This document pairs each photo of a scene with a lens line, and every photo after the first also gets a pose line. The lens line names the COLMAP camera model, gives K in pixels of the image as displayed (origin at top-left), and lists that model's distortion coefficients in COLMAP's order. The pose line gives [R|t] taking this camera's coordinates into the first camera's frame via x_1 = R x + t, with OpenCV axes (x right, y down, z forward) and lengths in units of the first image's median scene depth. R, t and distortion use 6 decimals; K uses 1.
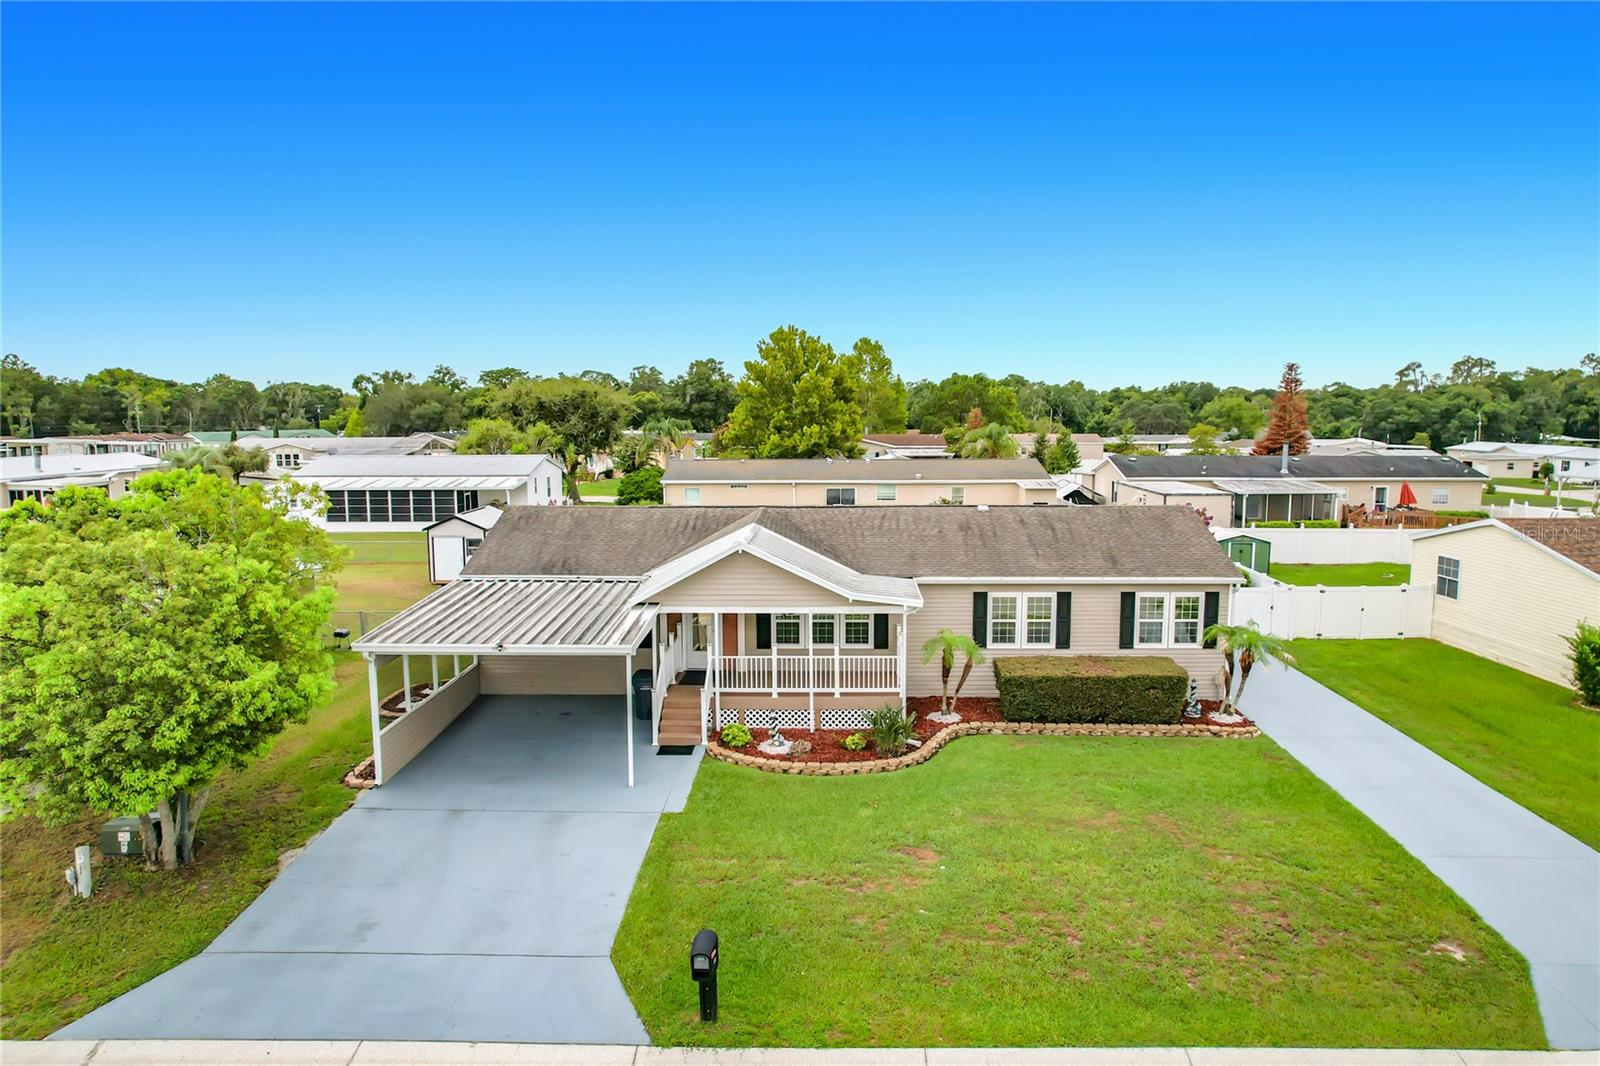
lens RADIAL K [[1039.2, 0, 811.9], [0, 1039.2, 527.5], [0, 0, 1]] dist [-0.084008, 0.080904]
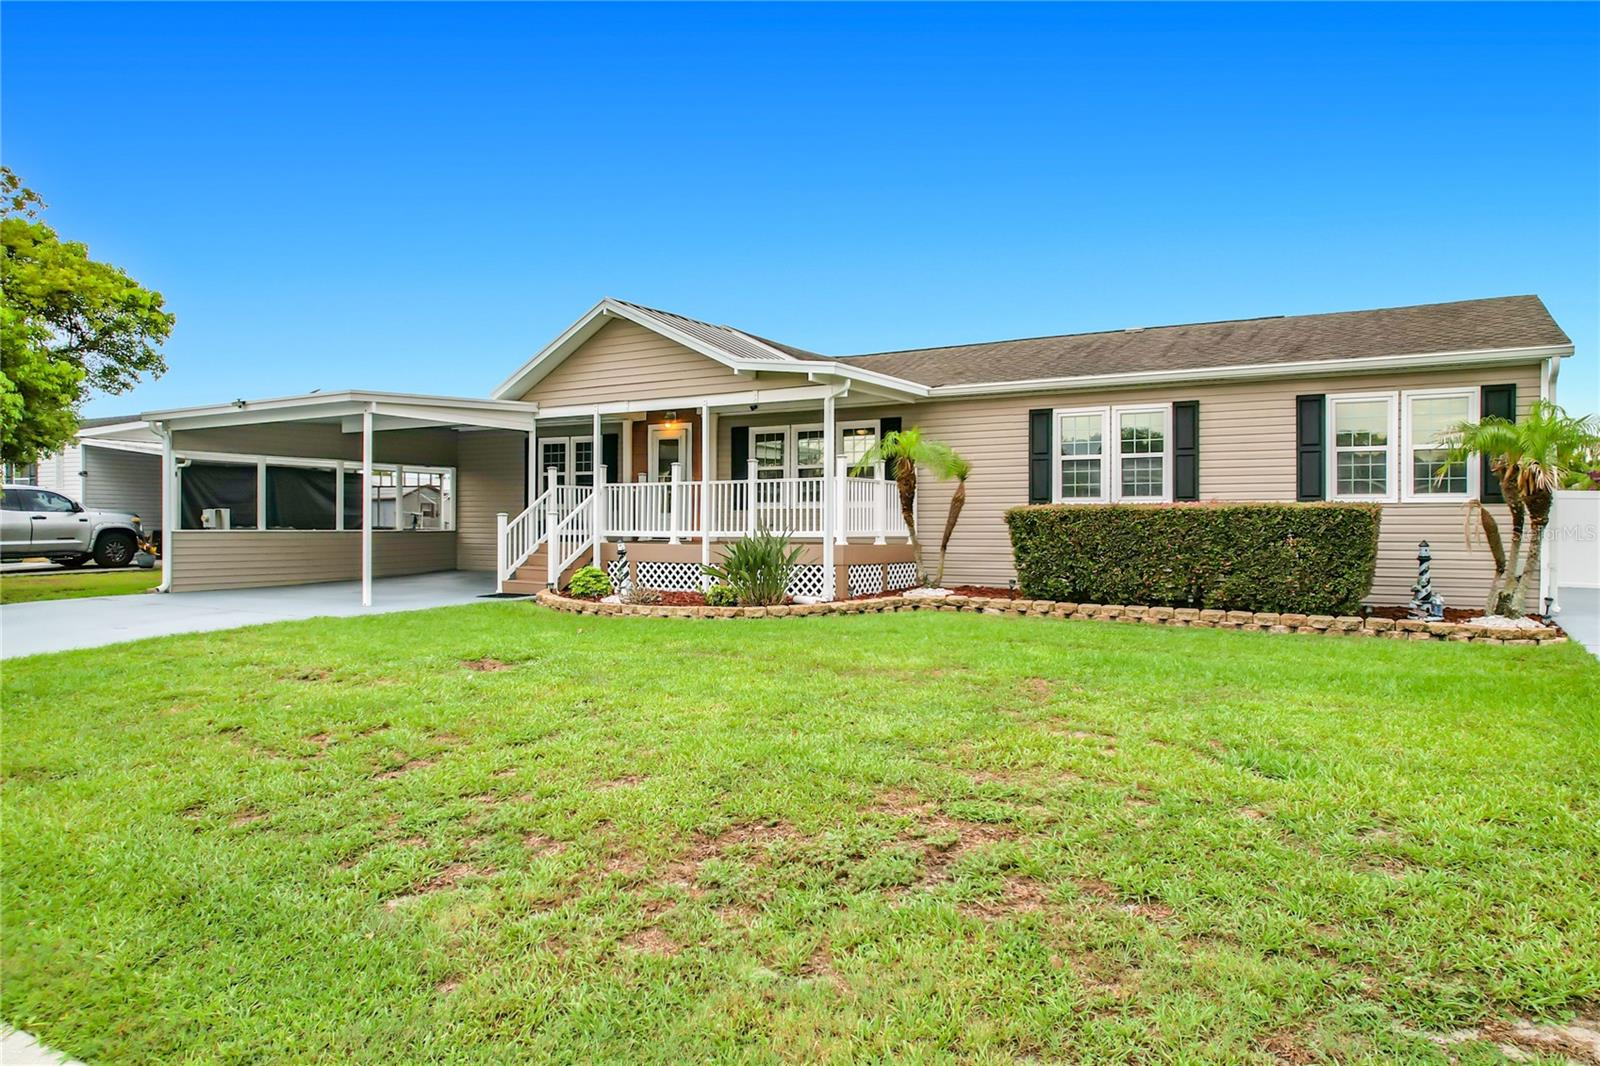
lens RADIAL K [[1039.2, 0, 811.9], [0, 1039.2, 527.5], [0, 0, 1]] dist [-0.084008, 0.080904]
pose [[0.870722, 0.004403, -0.491755, 0.341723], [-0.062183, 0.992919, -0.101214, 0.198610], [0.487828, 0.118709, 0.864831, 0.428550]]
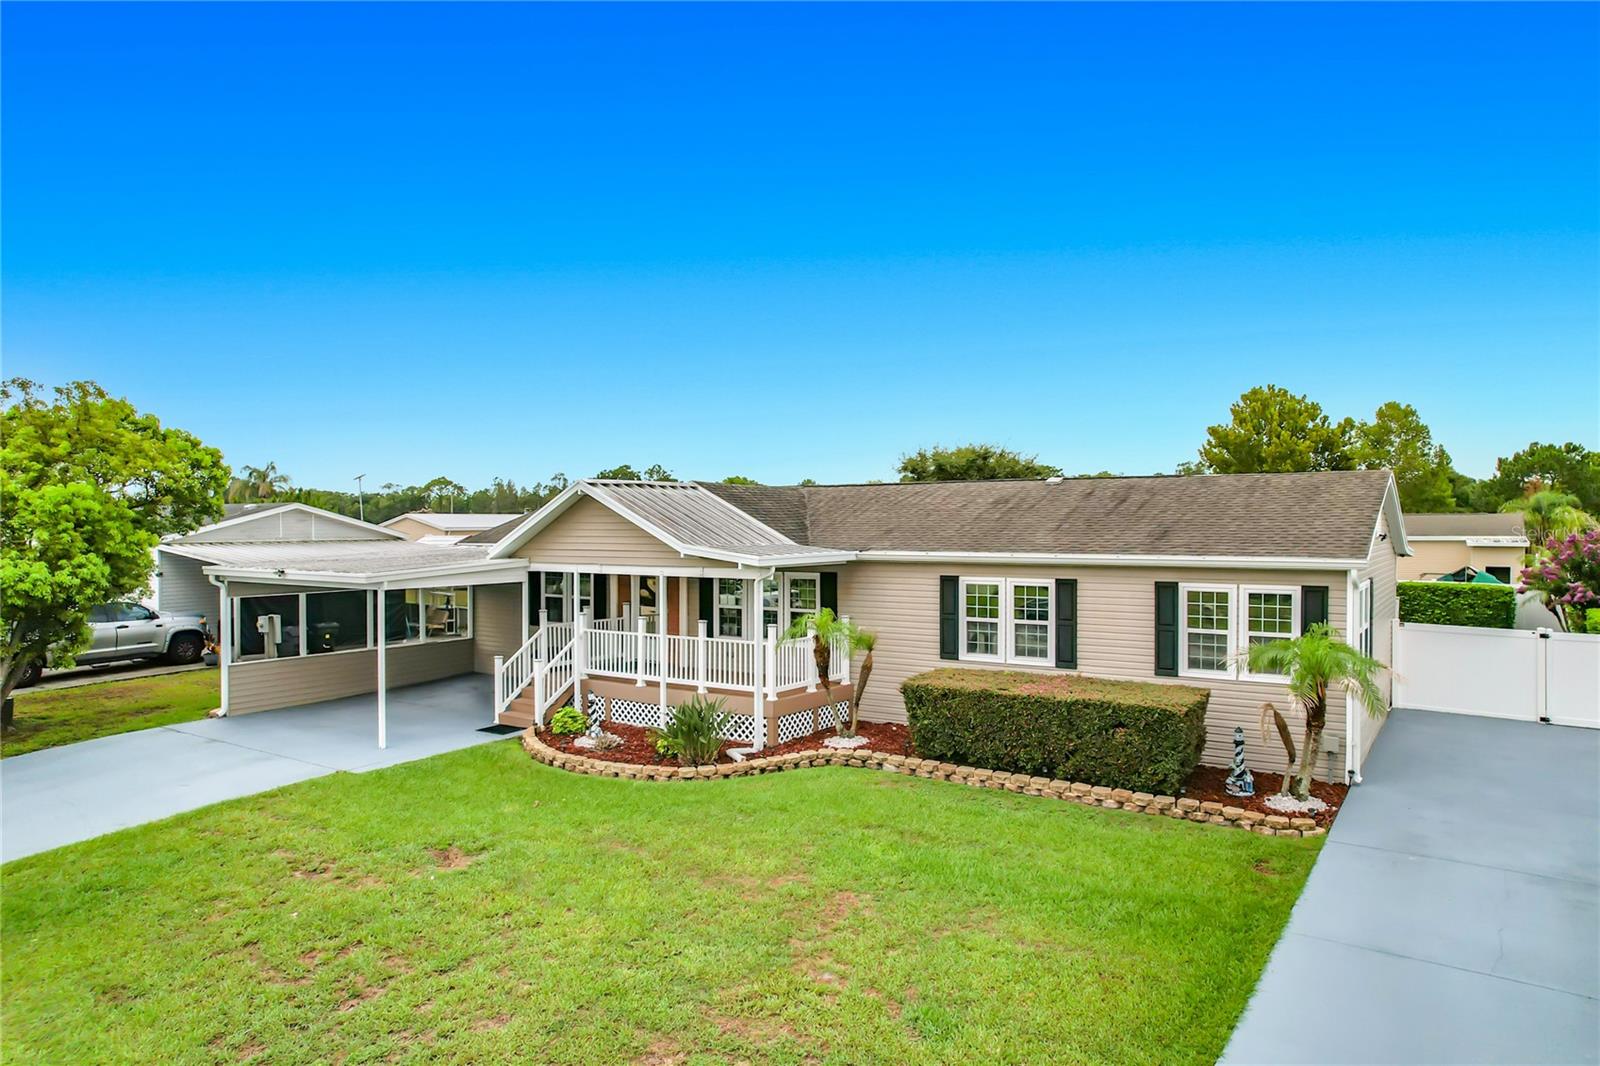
lens RADIAL K [[1039.2, 0, 811.9], [0, 1039.2, 527.5], [0, 0, 1]] dist [-0.084008, 0.080904]
pose [[0.842105, 0.002823, -0.539306, 0.459069], [-0.063080, 0.993638, -0.093295, 0.100728], [0.535612, 0.112583, 0.836926, 0.367999]]
